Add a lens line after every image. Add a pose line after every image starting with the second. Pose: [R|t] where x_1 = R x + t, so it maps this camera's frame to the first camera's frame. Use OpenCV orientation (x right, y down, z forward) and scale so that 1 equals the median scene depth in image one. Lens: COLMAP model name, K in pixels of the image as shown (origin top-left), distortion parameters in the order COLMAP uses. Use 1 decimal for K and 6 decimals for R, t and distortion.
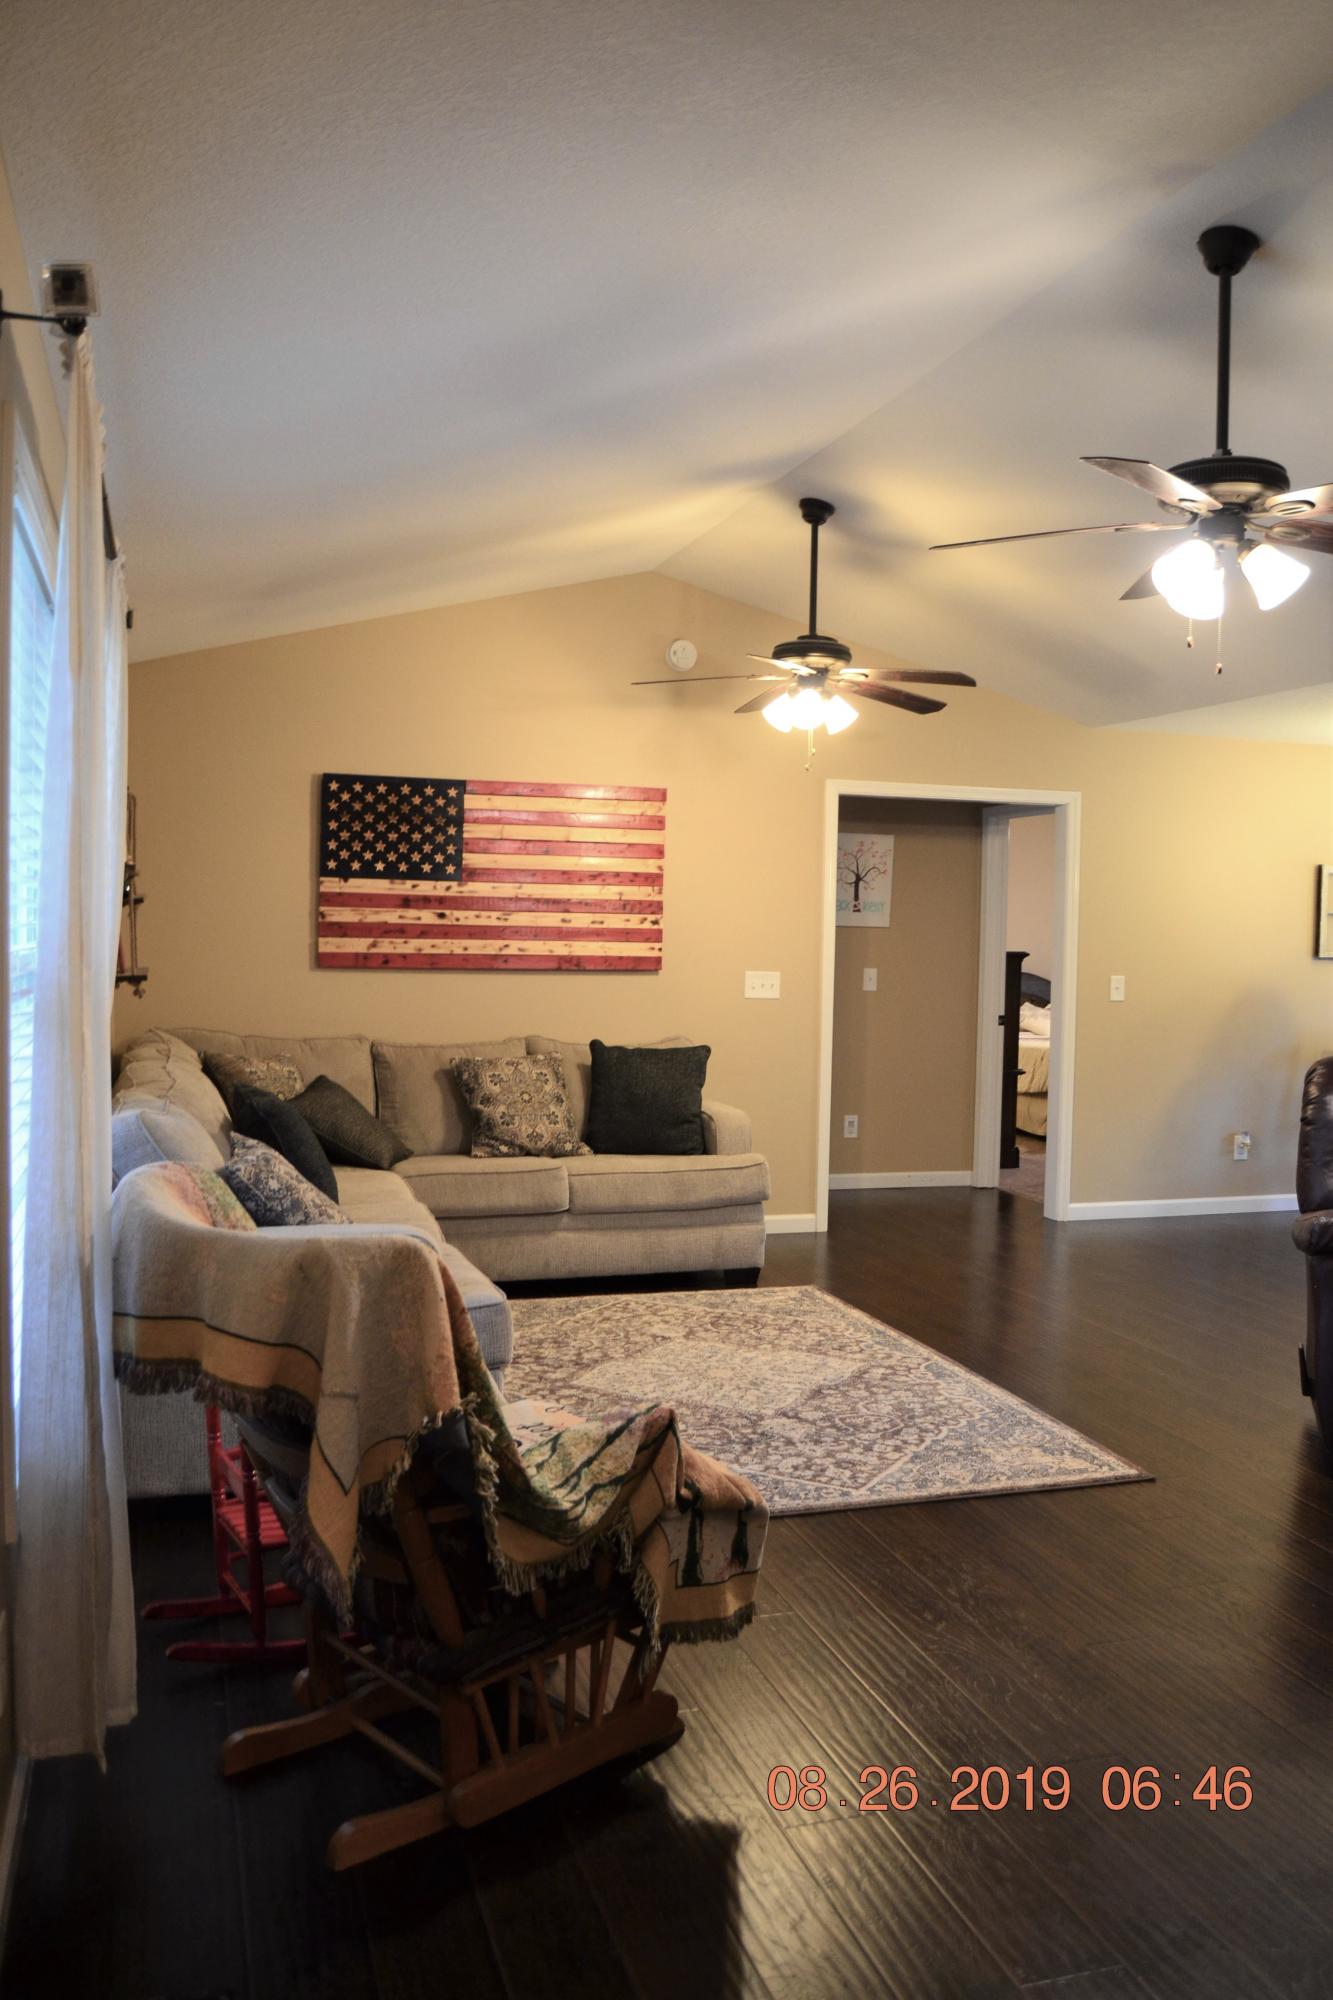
lens RADIAL K [[1594.1, 0, 663.4], [0, 1594.1, 996.6], [0, 0, 1]] dist [-0.090962, 0.018307]
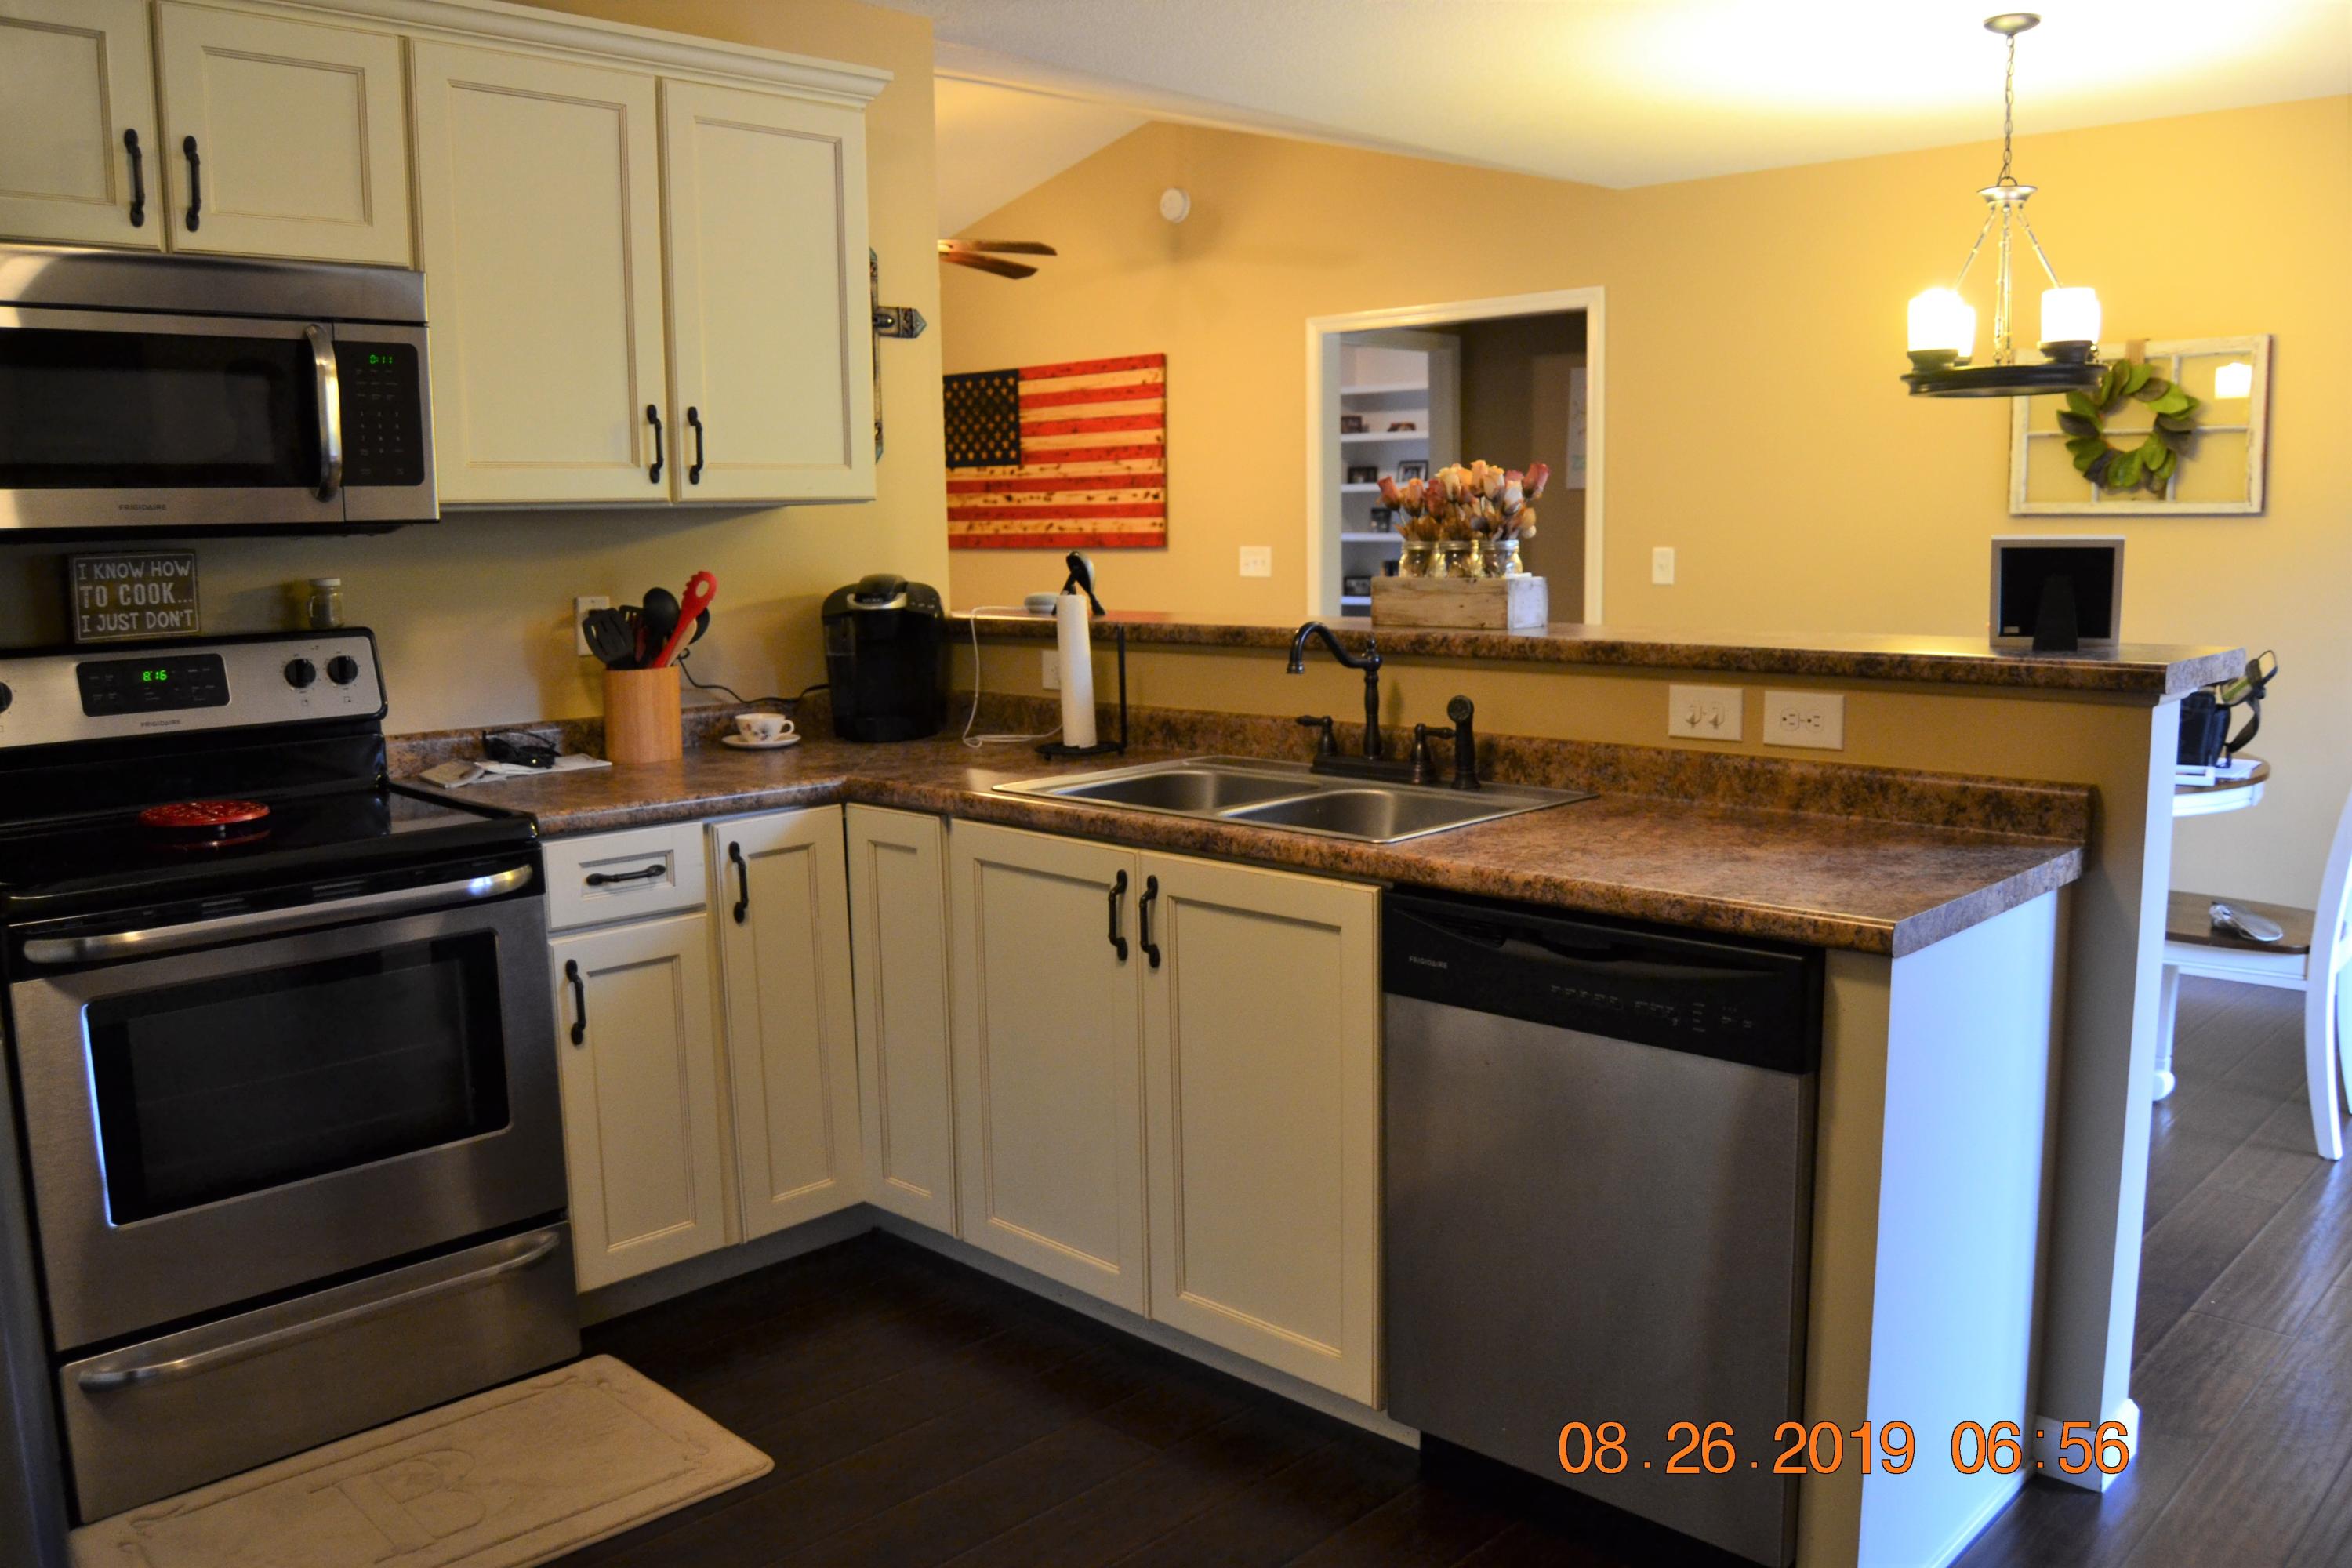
lens RADIAL K [[1874.7, 0, 1179.8], [0, 1874.7, 787.4], [0, 0, 1]] dist [-0.090962, 0.018307]
pose [[0.480768, 0.097773, -0.871380, 1.130594], [-0.012432, 0.994424, 0.104721, 0.010475], [0.876760, -0.039513, 0.479303, 0.535491]]
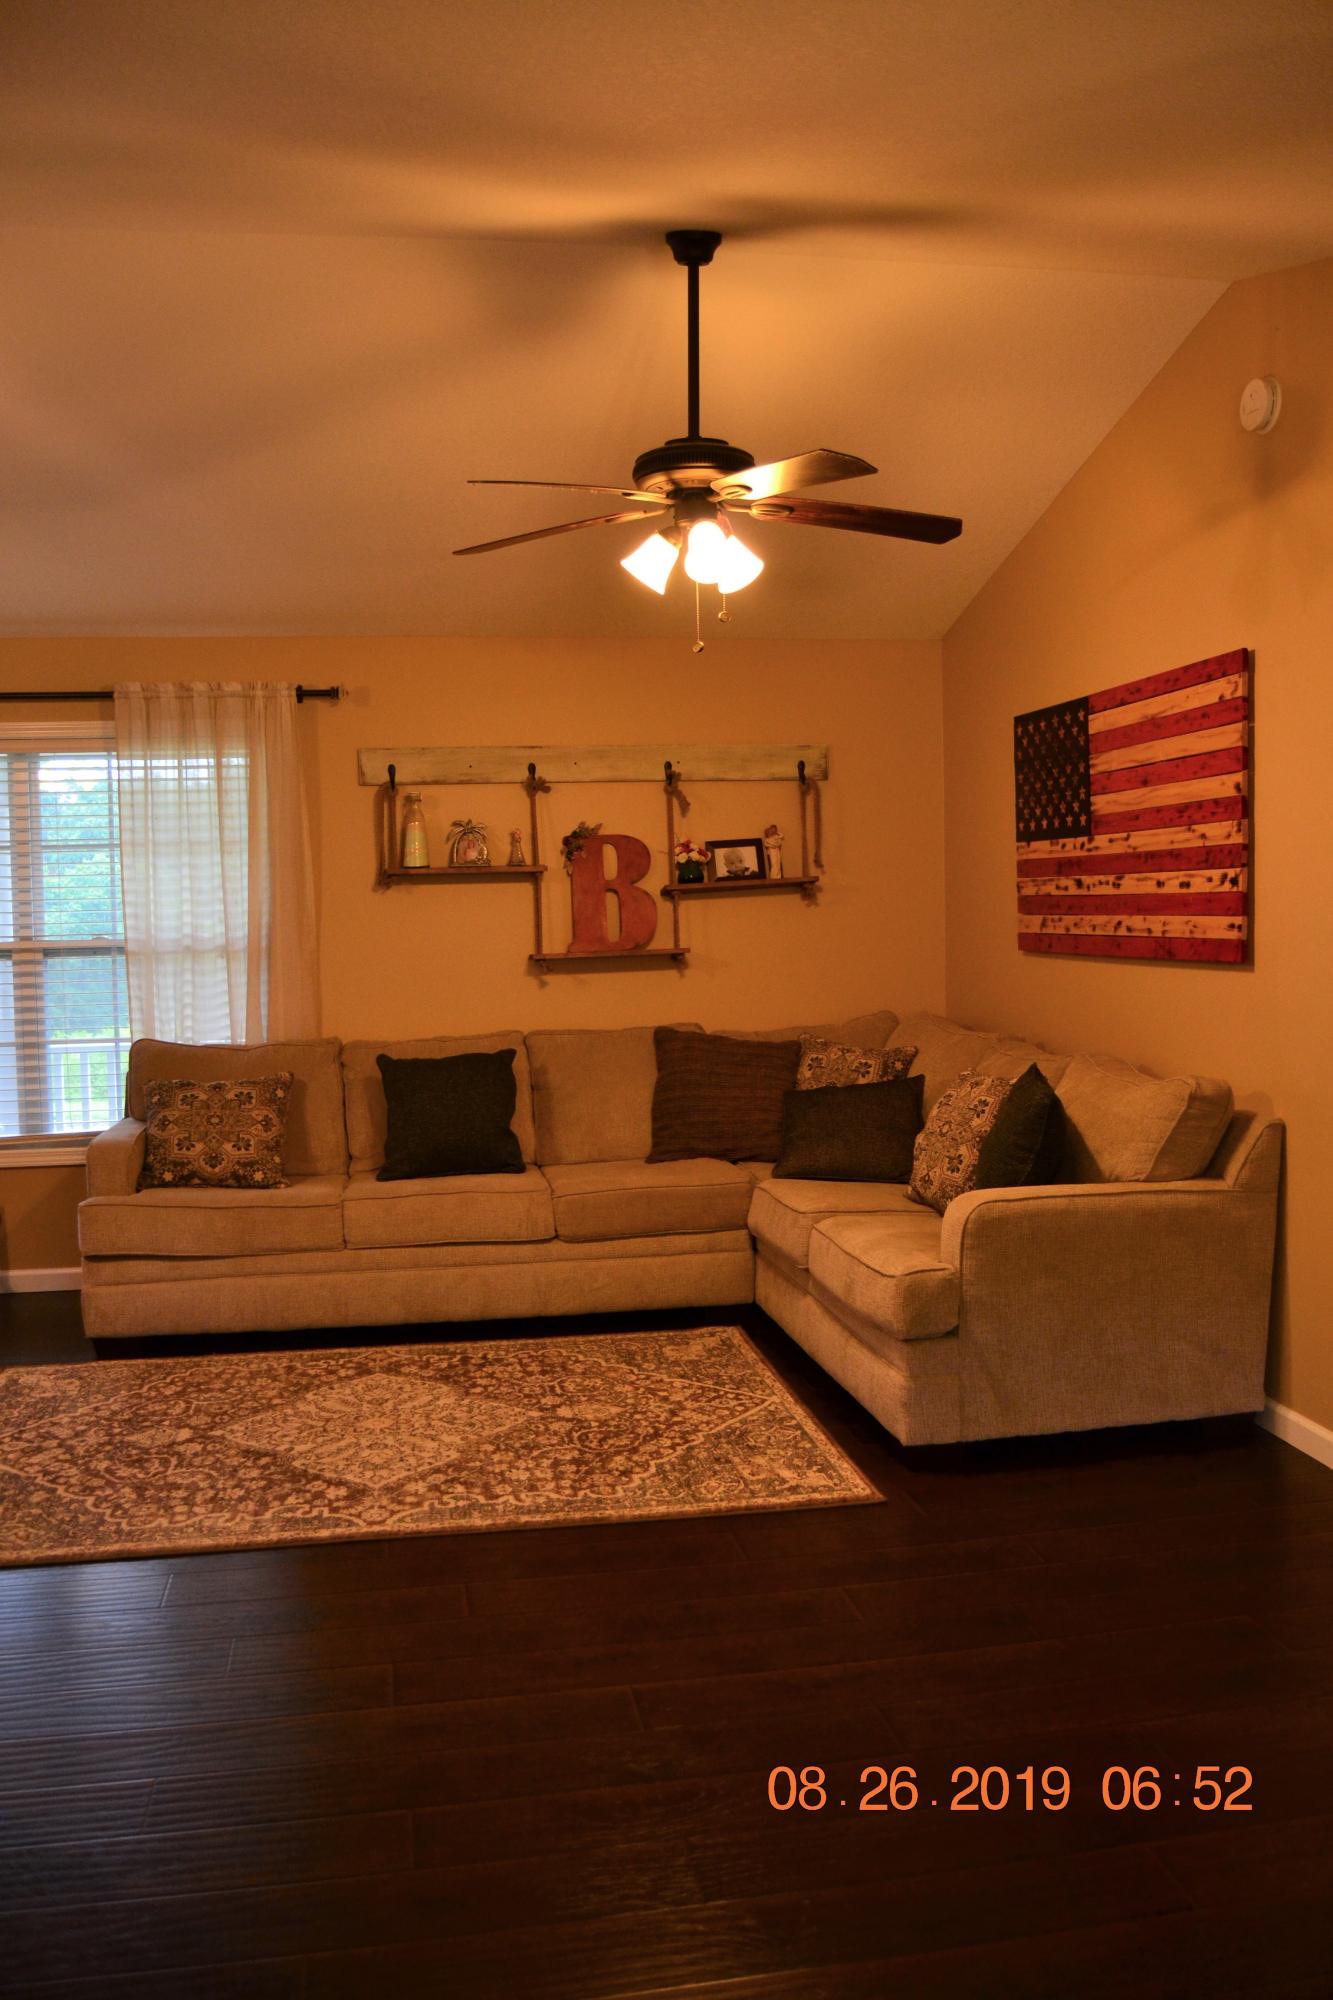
lens RADIAL K [[1594.1, 0, 678.2], [0, 1594.1, 1001.2], [0, 0, 1]] dist [-0.090962, 0.018307]
pose [[-0.114805, 0.040878, -0.992547, 0.676240], [-0.022967, 0.998777, 0.043791, -0.026445], [0.993123, 0.027823, -0.113725, 0.984762]]
